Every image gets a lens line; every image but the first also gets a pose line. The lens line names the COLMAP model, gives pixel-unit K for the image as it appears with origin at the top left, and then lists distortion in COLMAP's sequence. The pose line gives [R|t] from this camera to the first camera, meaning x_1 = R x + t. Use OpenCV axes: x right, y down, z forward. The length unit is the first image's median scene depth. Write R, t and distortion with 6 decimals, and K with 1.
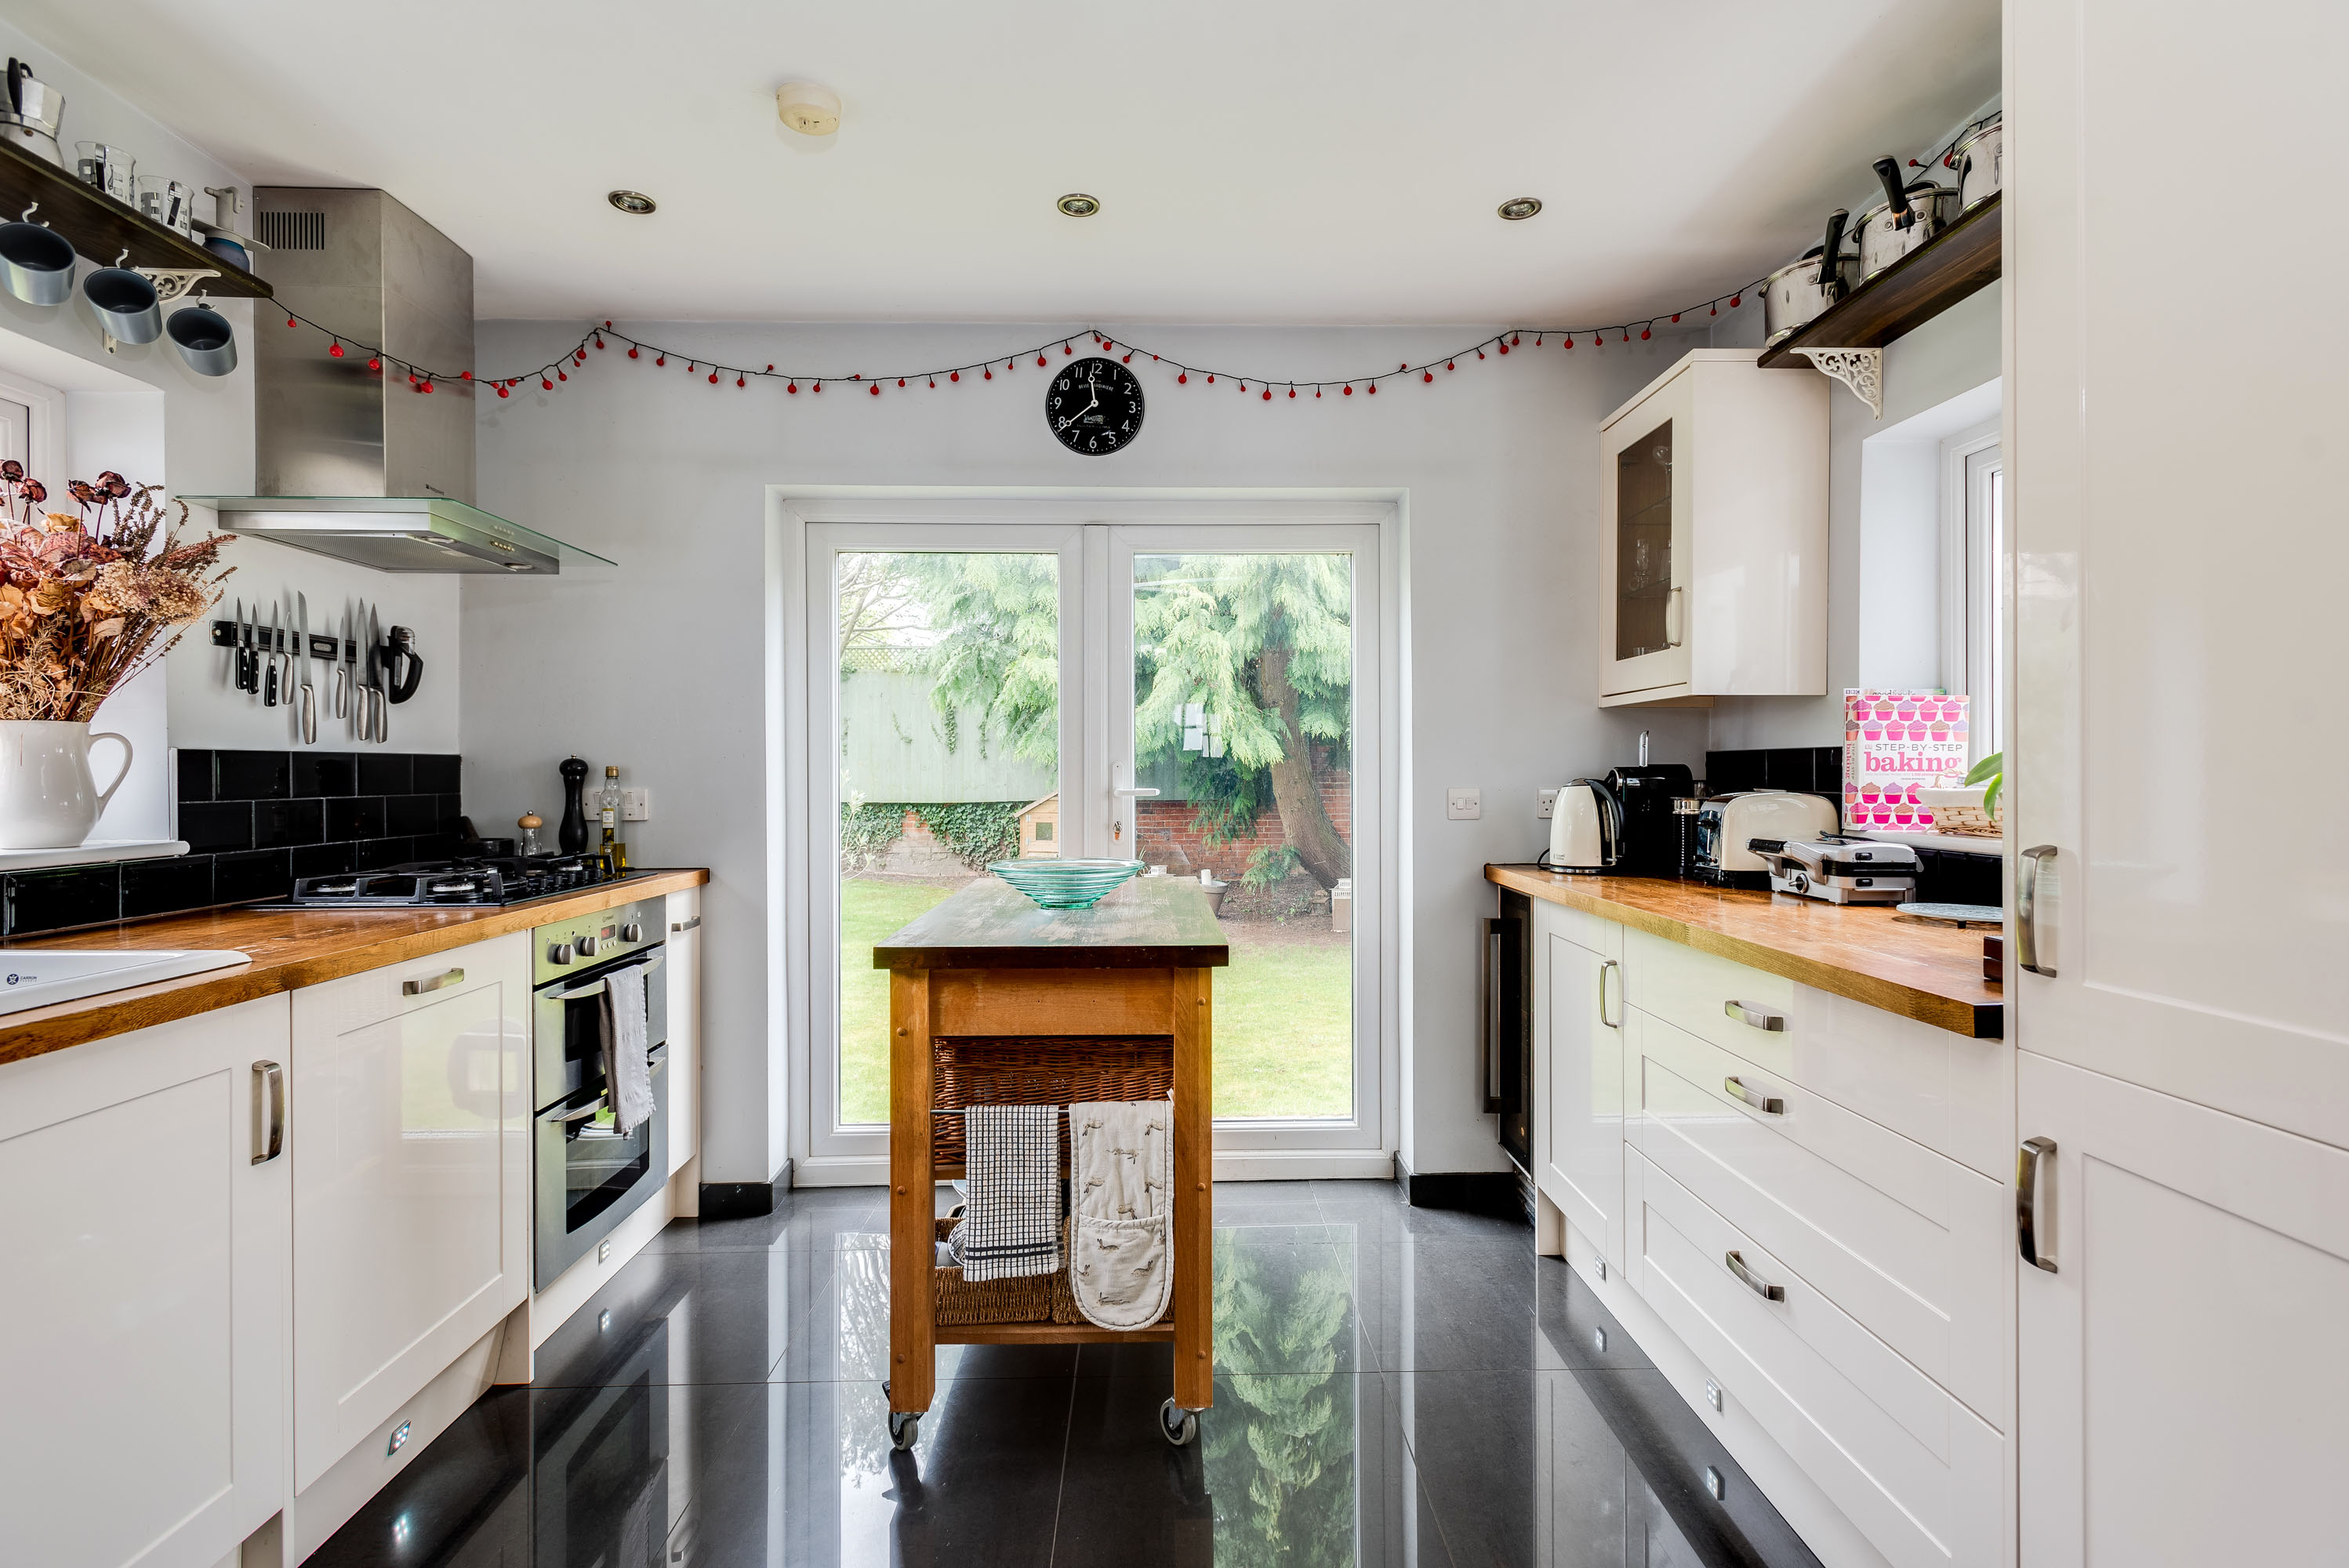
lens RADIAL K [[1137.1, 0, 1192.7], [0, 1137.1, 774.9], [0, 0, 1]] dist [0.013100, -0.001450]
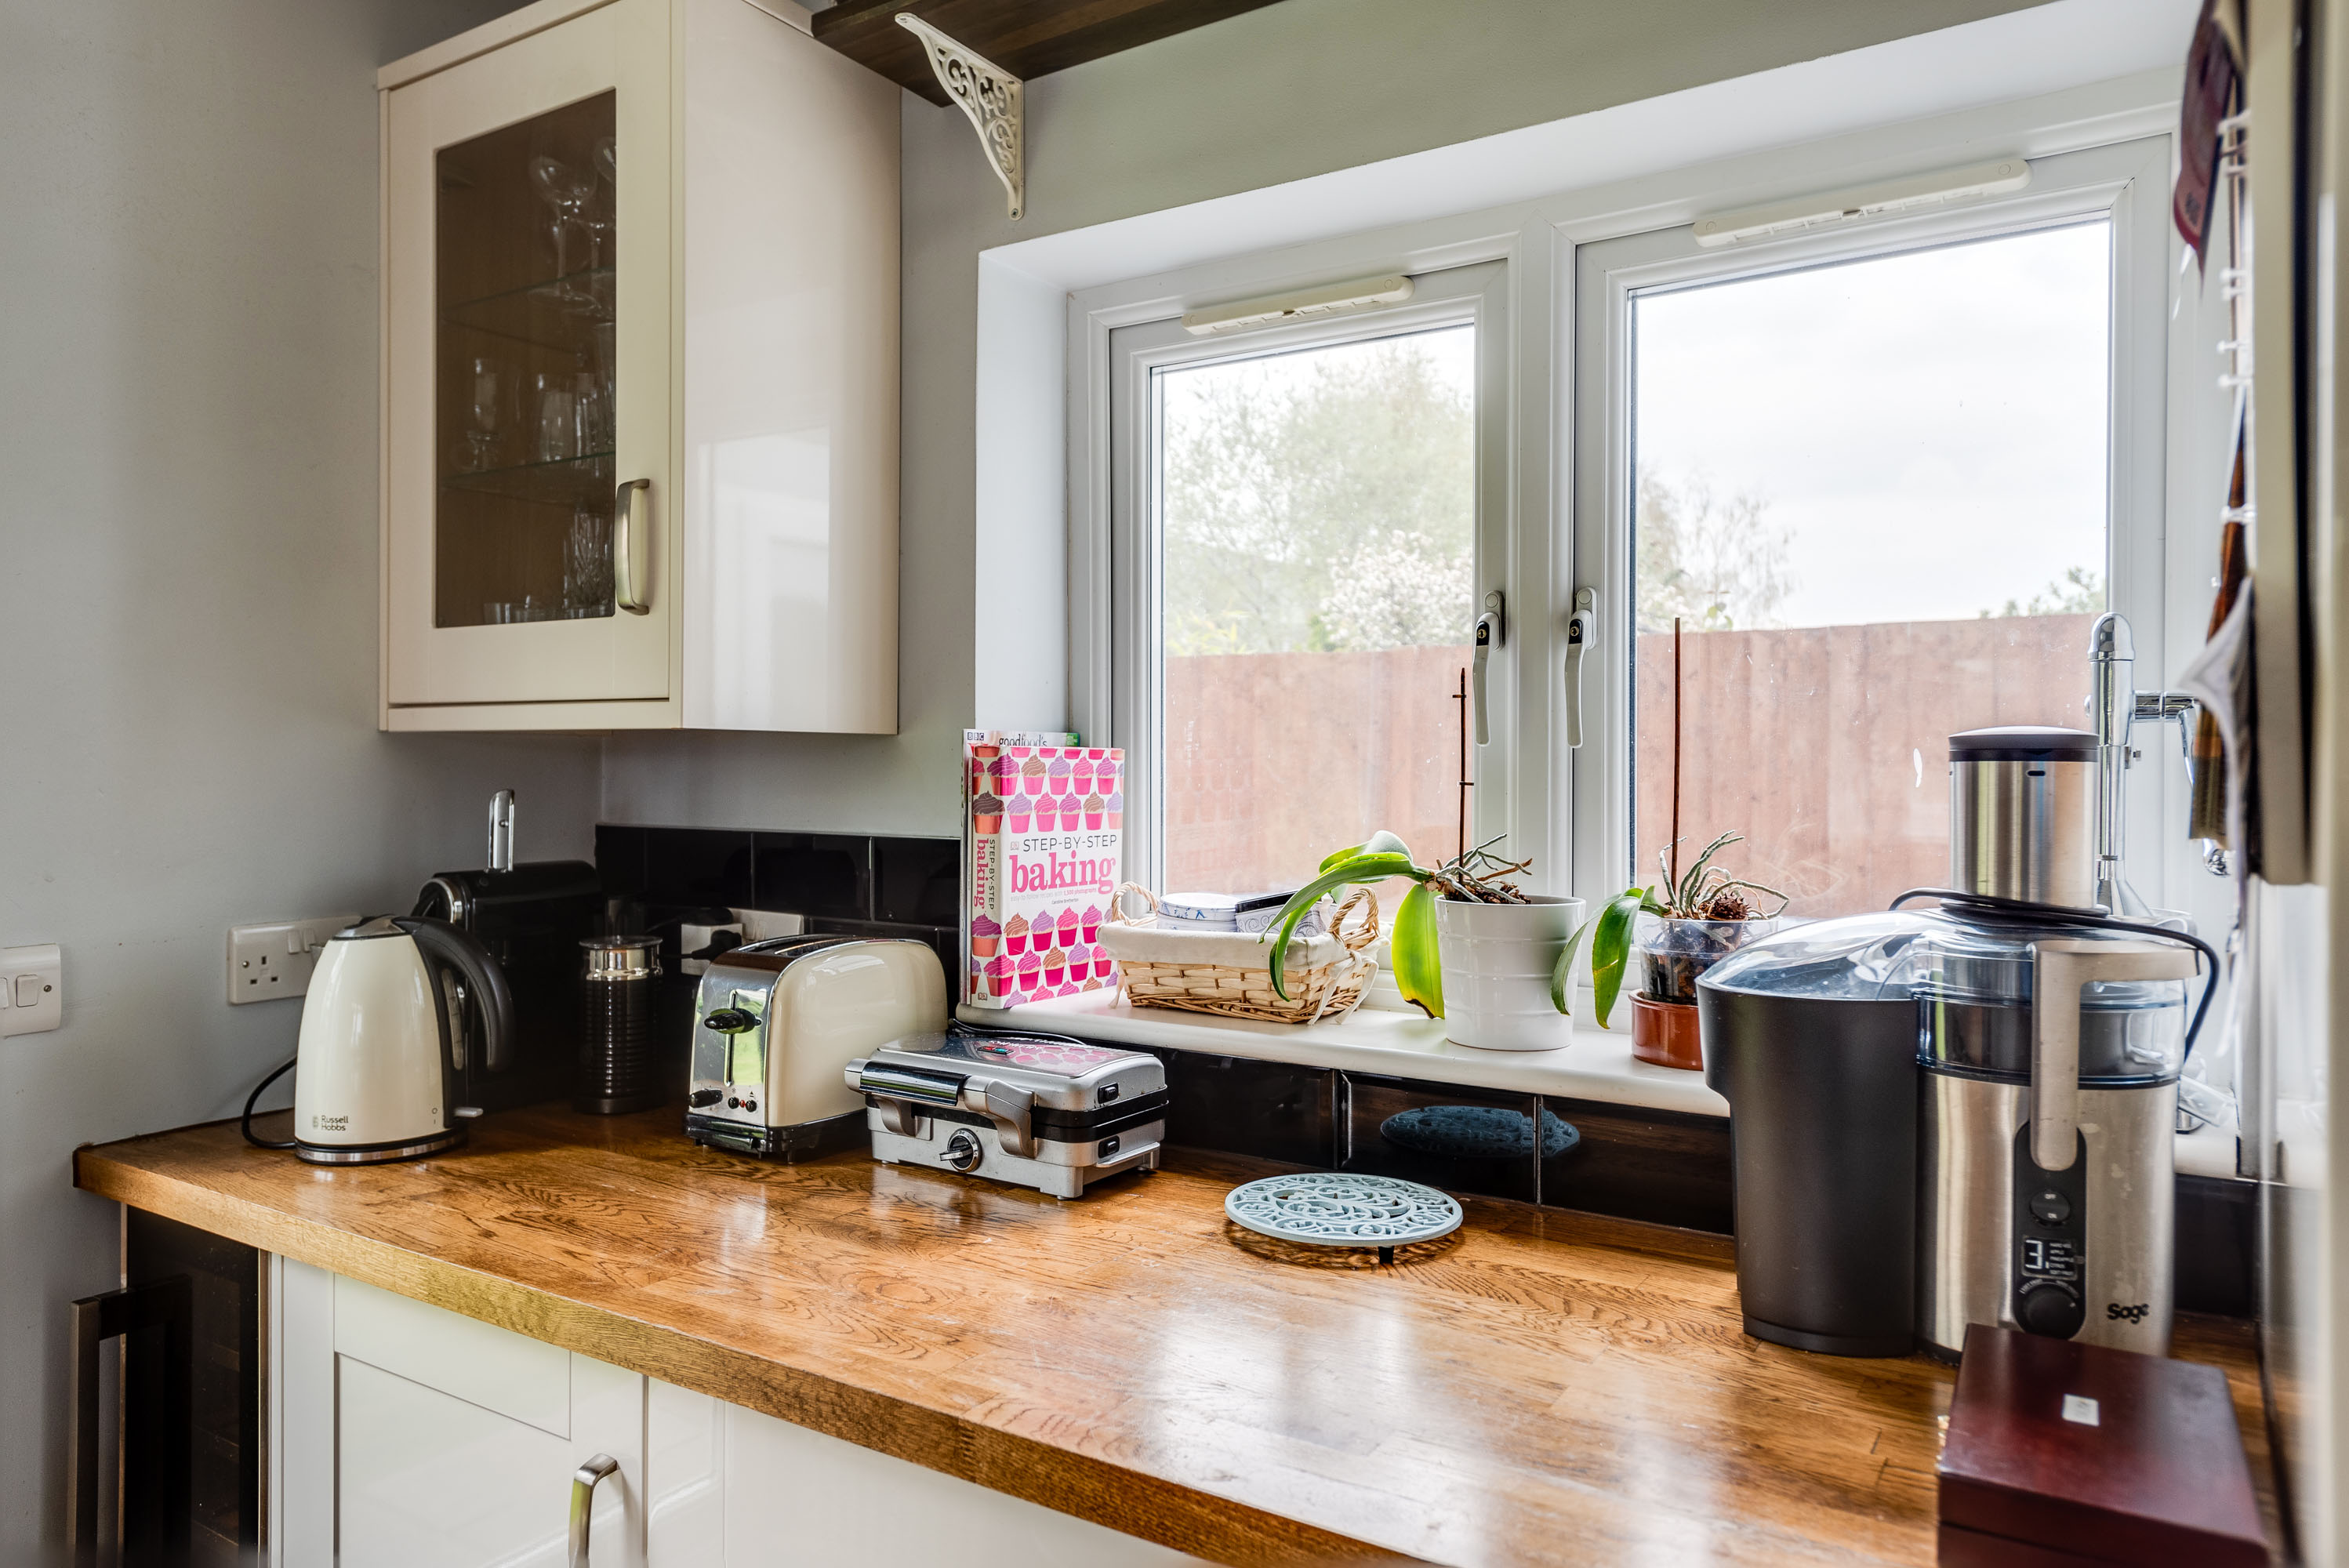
lens RADIAL K [[1485.7, 0, 1174.5], [0, 1485.7, 784.0], [0, 0, 1]] dist [0.003950, -0.004016]
pose [[0.565348, -0.002416, 0.824849, 0.077768], [-0.002940, 0.999983, 0.004945, -0.054911], [-0.824847, -0.005220, 0.565332, 0.552156]]
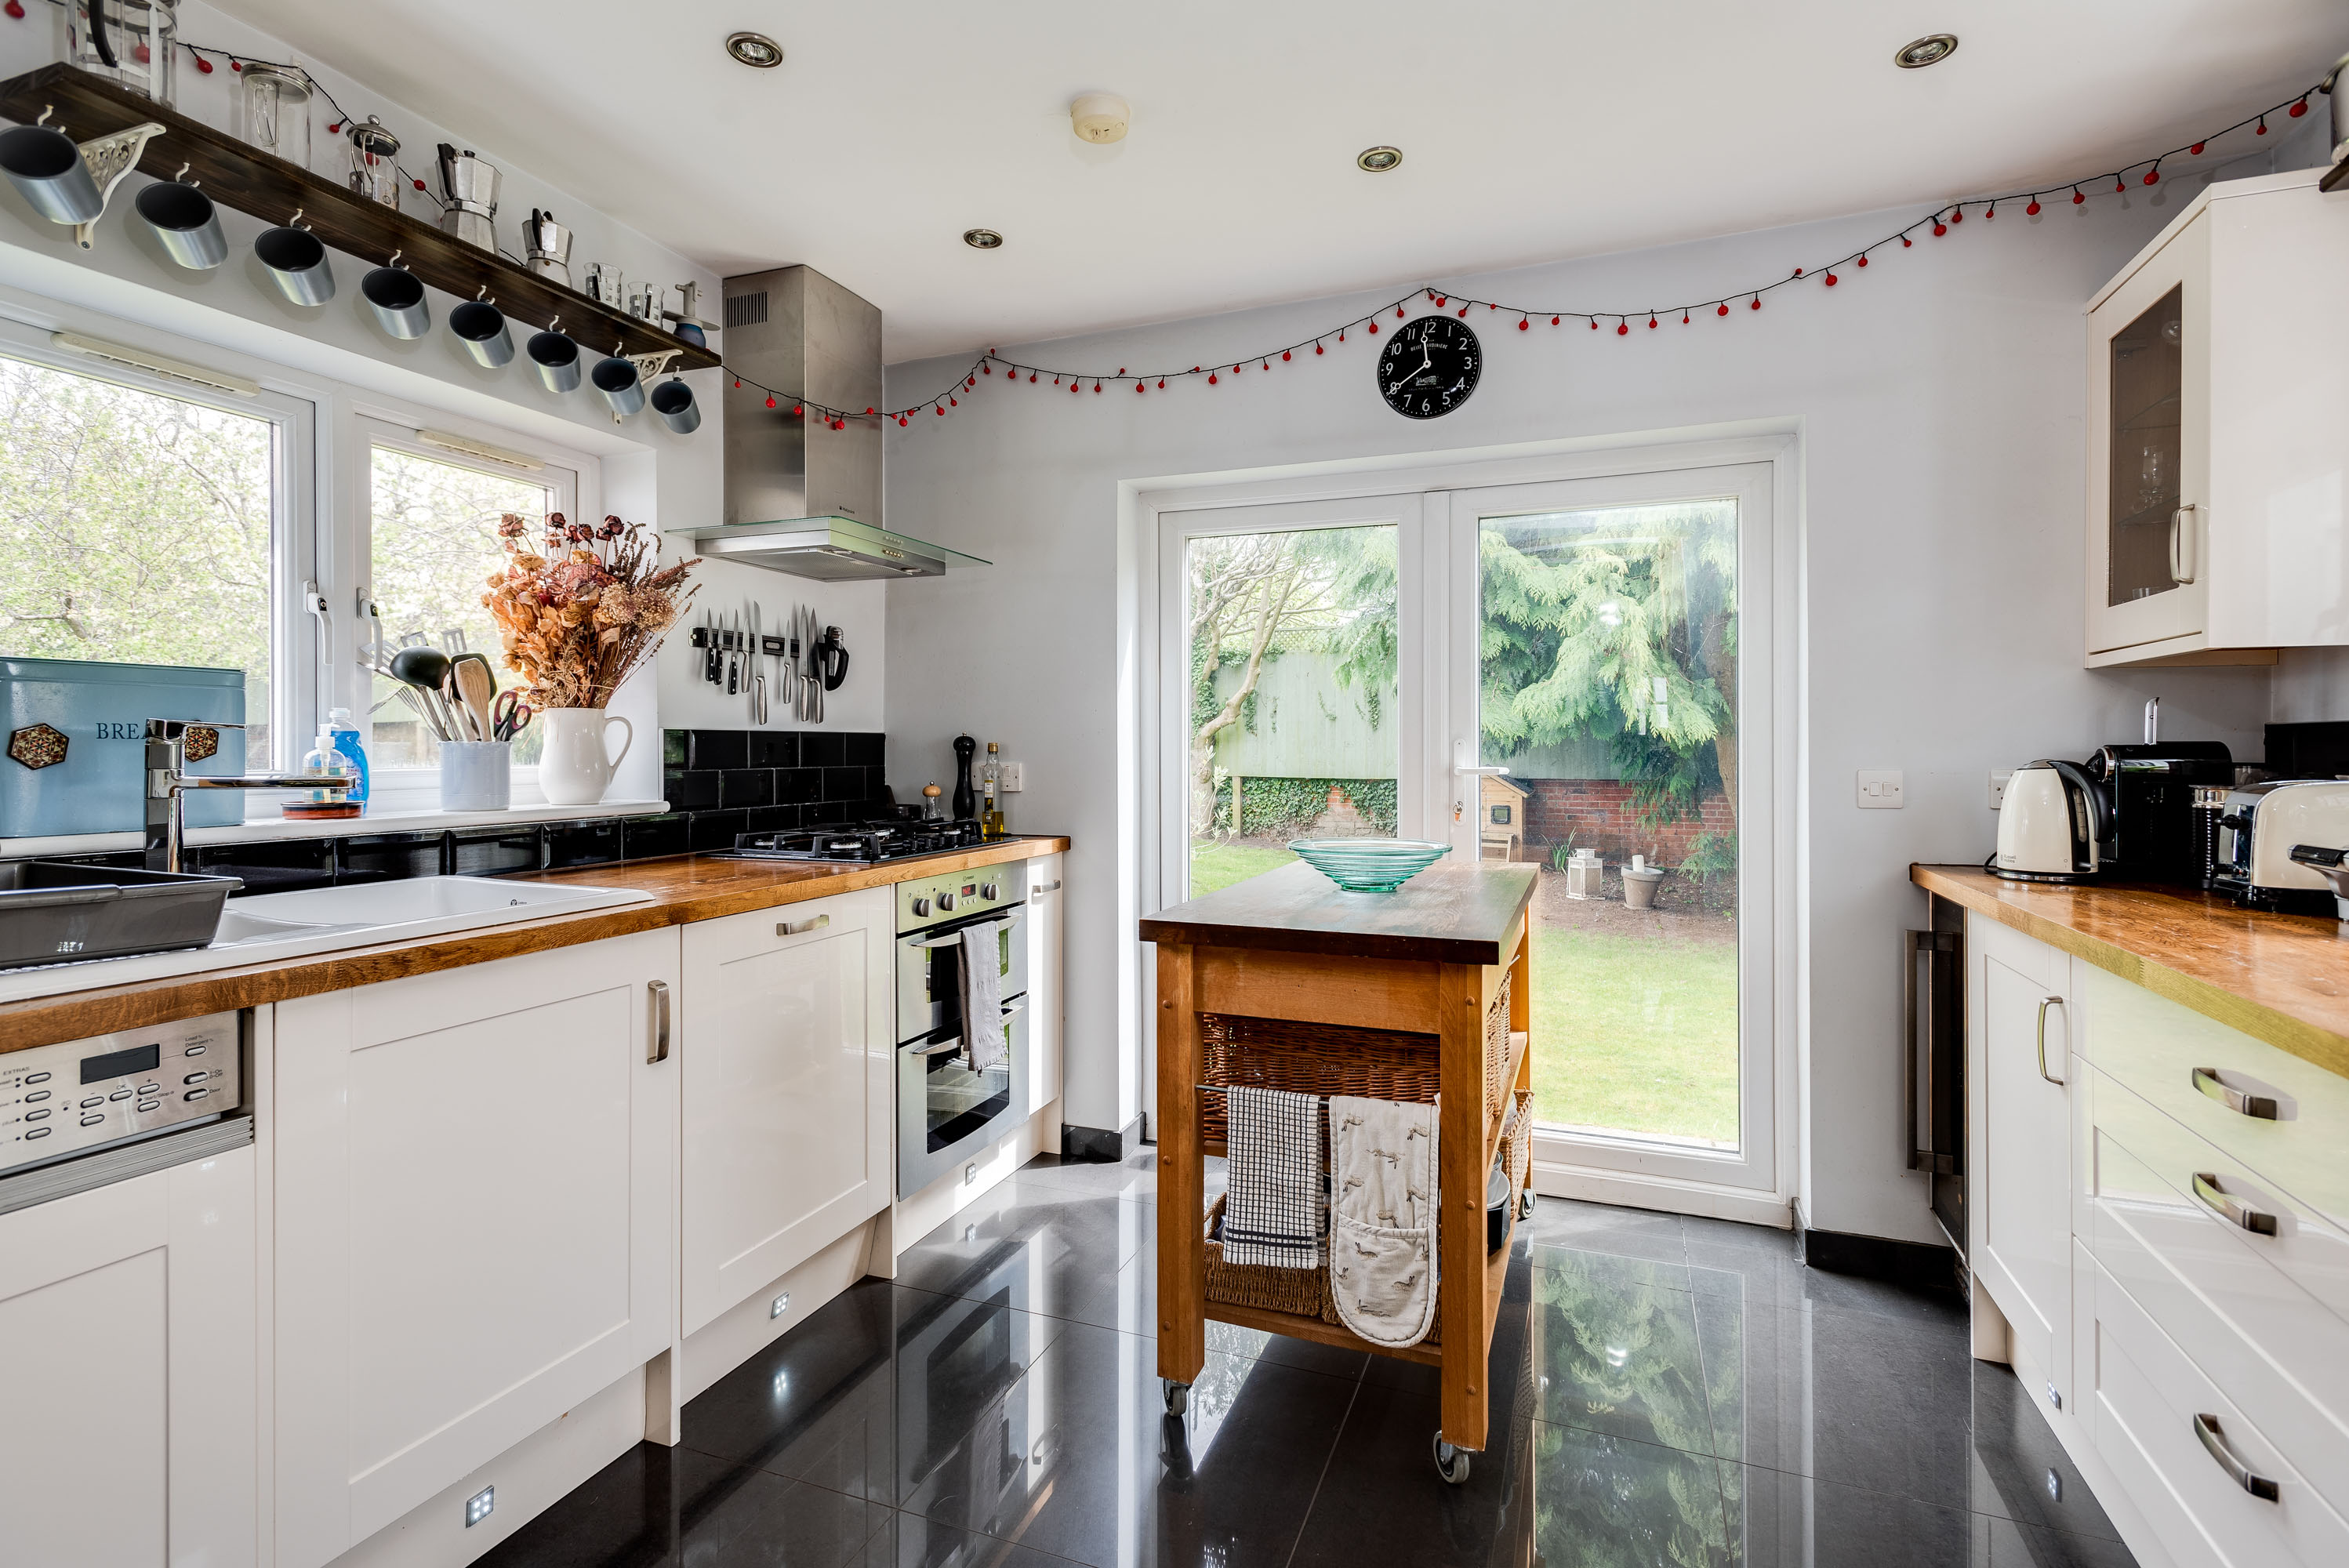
lens RADIAL K [[1122.3, 0, 1179.9], [0, 1122.3, 746.6], [0, 0, 1]] dist [0.018950, -0.007268]
pose [[0.920927, 0.002339, -0.389728, 0.113335], [-0.004027, 0.999986, -0.003516, -0.000894], [0.389714, 0.004808, 0.920923, 0.060718]]
